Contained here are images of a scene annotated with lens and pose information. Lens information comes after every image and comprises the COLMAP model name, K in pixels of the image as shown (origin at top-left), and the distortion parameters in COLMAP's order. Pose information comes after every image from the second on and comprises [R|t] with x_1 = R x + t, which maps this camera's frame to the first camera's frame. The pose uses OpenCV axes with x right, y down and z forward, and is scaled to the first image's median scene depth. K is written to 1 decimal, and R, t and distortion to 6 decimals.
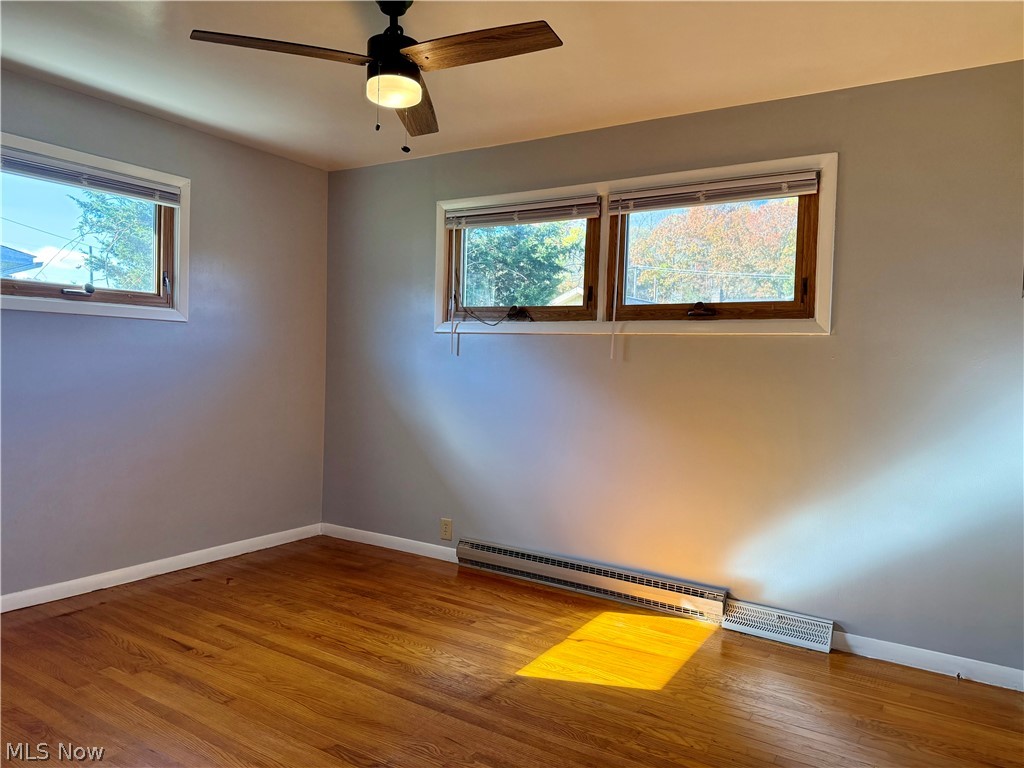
lens RADIAL K [[722.3, 0, 512.0], [0, 722.3, 384.0], [0, 0, 1]] dist [0.115028, -0.202973]
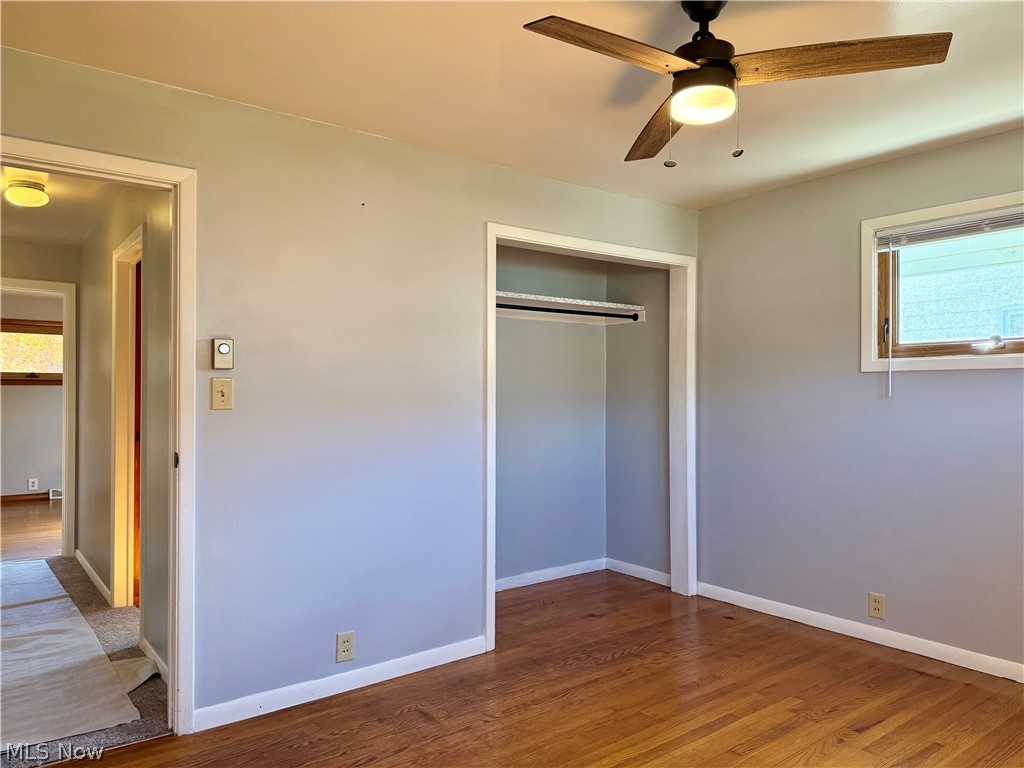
lens RADIAL K [[702.7, 0, 512.0], [0, 702.7, 384.0], [0, 0, 1]] dist [0.050637, -0.001261]
pose [[-0.330871, -0.039662, -0.942842, 0.586652], [-0.038837, 0.998842, -0.028388, -0.031687], [0.942876, 0.027225, -0.332029, 0.899132]]
